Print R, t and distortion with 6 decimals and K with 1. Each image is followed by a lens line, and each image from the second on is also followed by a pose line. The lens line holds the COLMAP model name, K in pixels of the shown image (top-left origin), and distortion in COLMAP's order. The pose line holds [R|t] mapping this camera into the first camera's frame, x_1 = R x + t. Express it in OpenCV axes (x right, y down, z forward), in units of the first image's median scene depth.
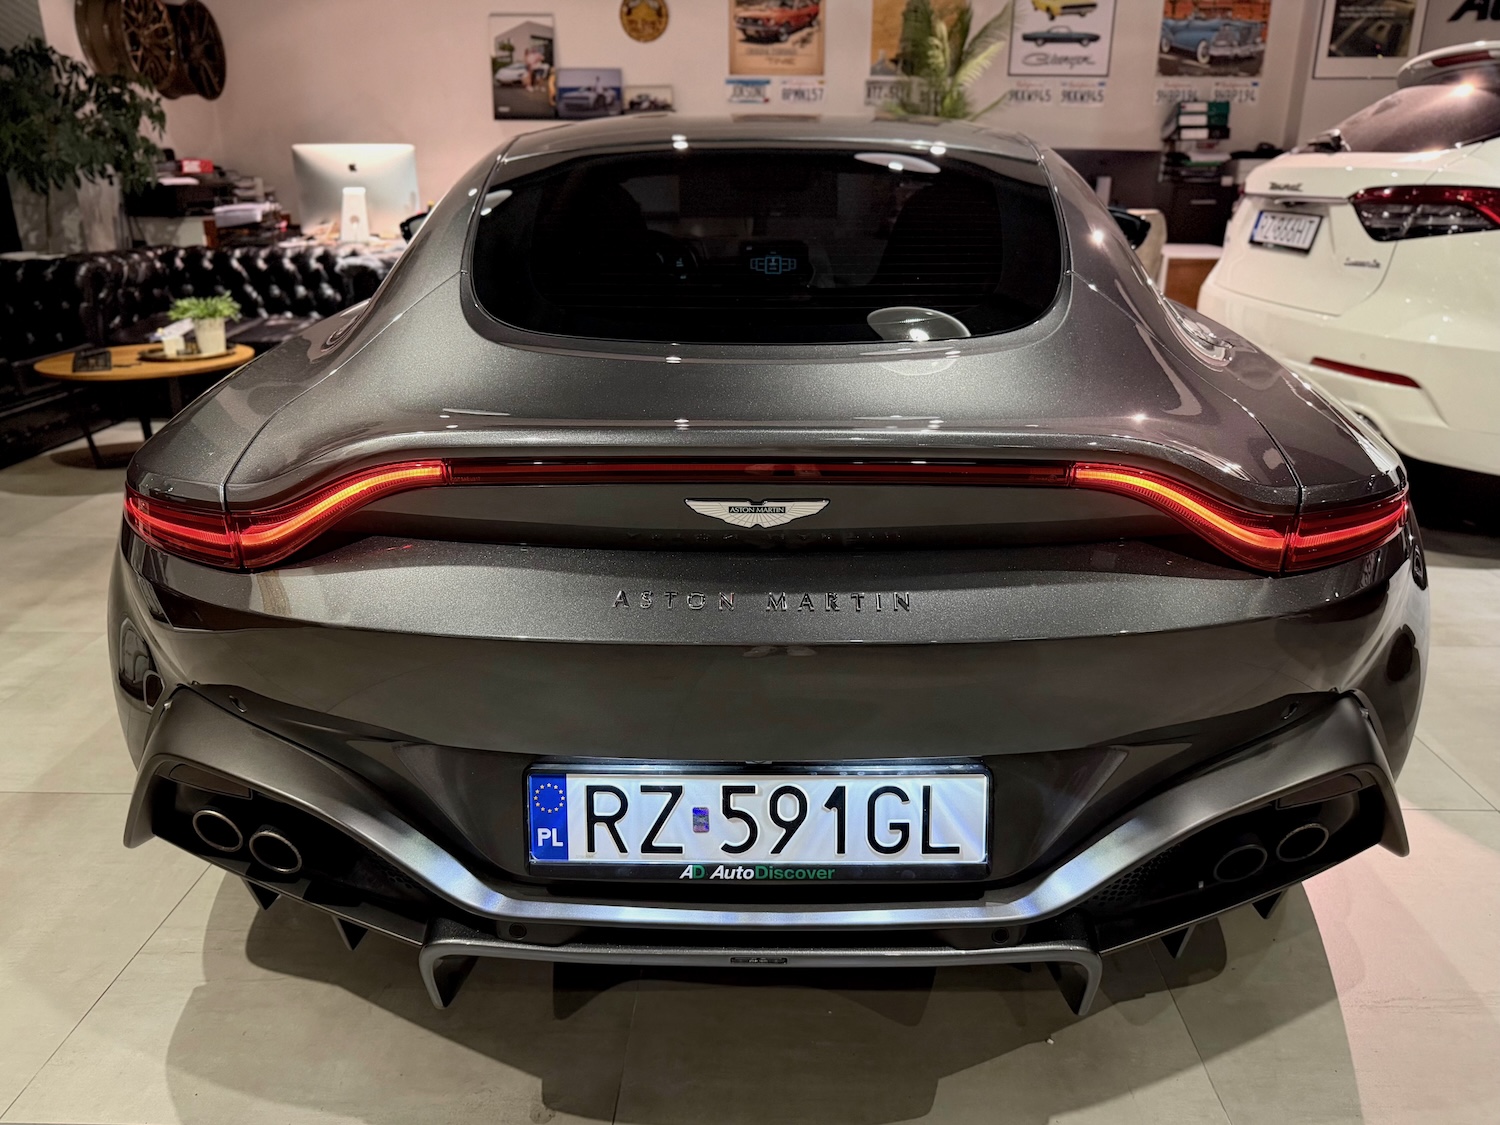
lens RADIAL K [[1109.8, 0, 769.2], [0, 1109.8, 572.6], [0, 0, 1]] dist [0.001314, 0.000998]
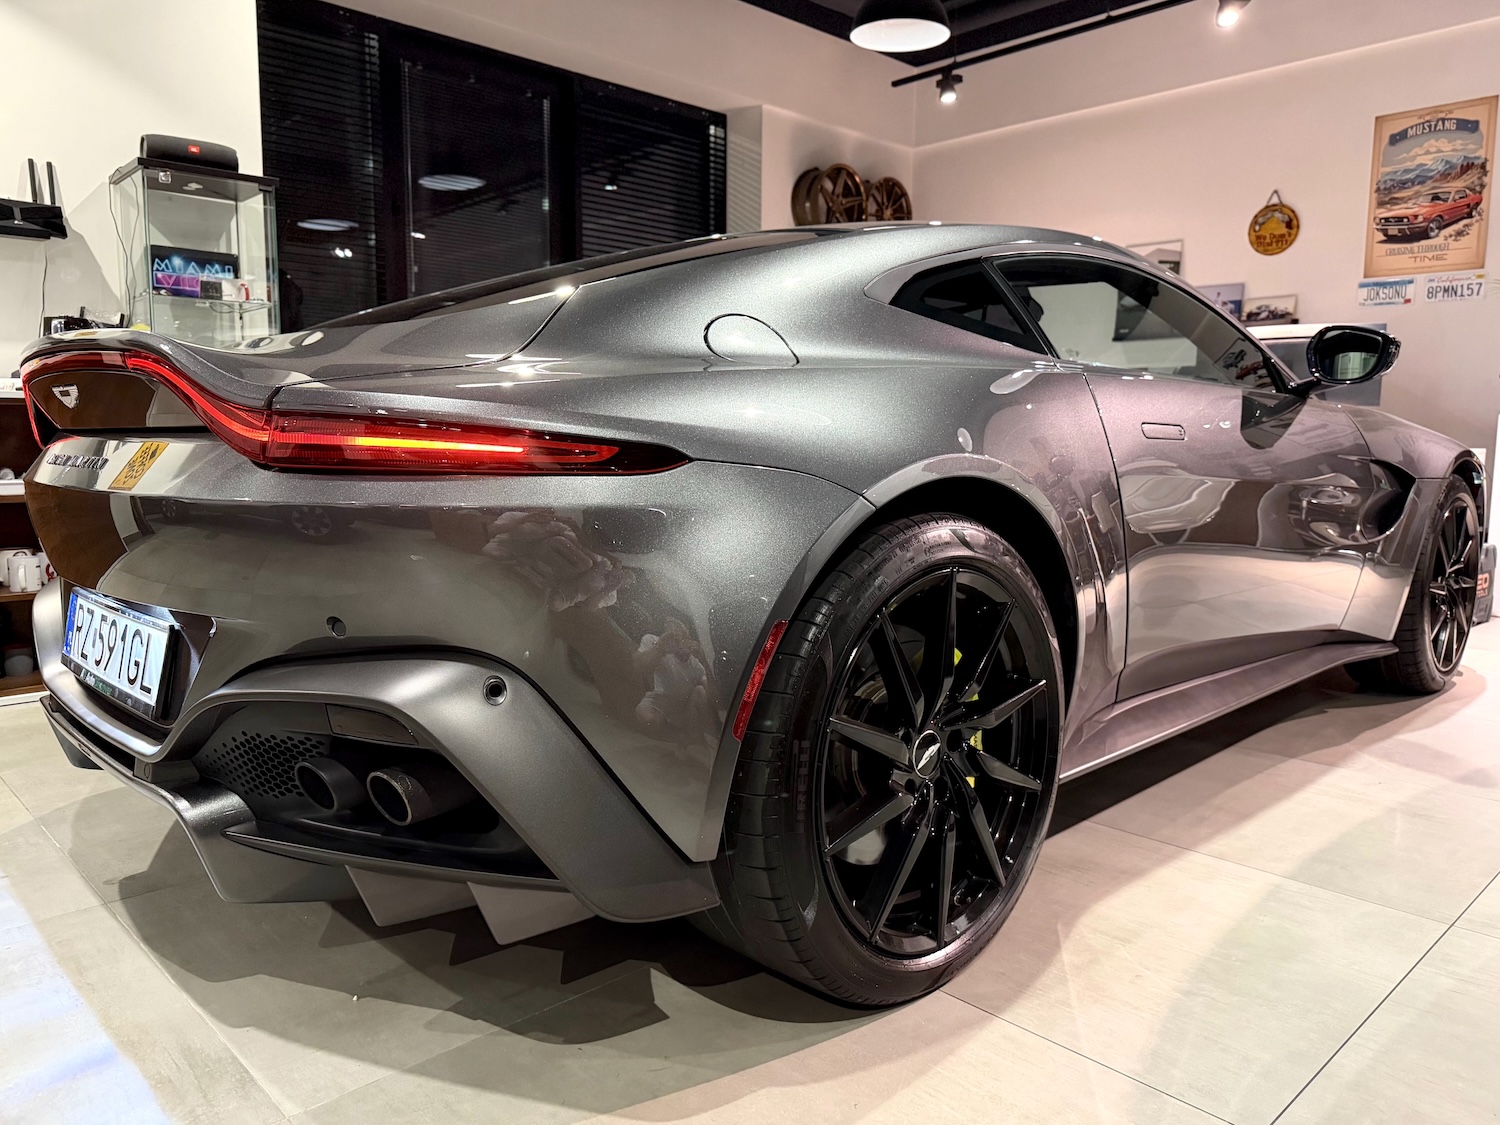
lens RADIAL K [[1091.2, 0, 750.0], [0, 1091.2, 562.5], [0, 0, 1]] dist [-0.009479, 0.002863]
pose [[0.704912, 0.088142, -0.703797, 0.262693], [-0.248386, 0.960095, -0.128540, 0.018273], [0.664382, 0.265423, 0.698676, 0.100112]]
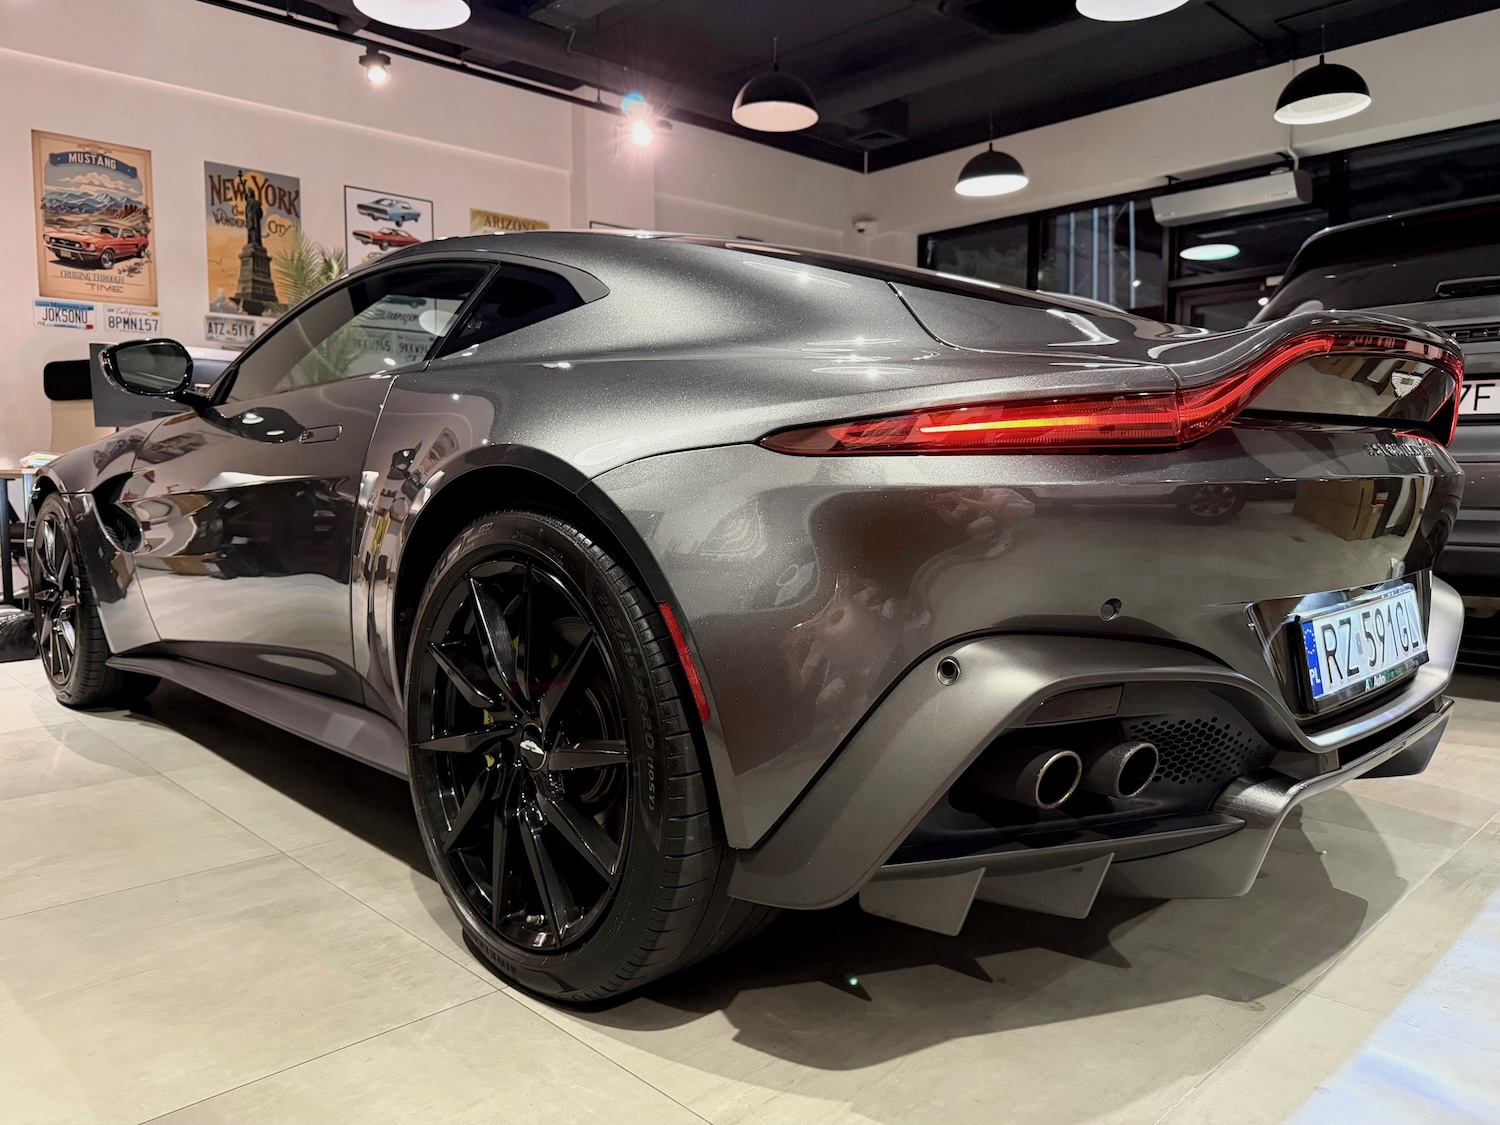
lens RADIAL K [[1091.2, 0, 750.0], [0, 1091.2, 562.5], [0, 0, 1]] dist [-0.009479, 0.002863]
pose [[0.710527, -0.066749, 0.700497, -0.254738], [0.248560, 0.955124, -0.161107, 0.028603], [-0.658308, 0.288586, 0.695232, 0.099673]]
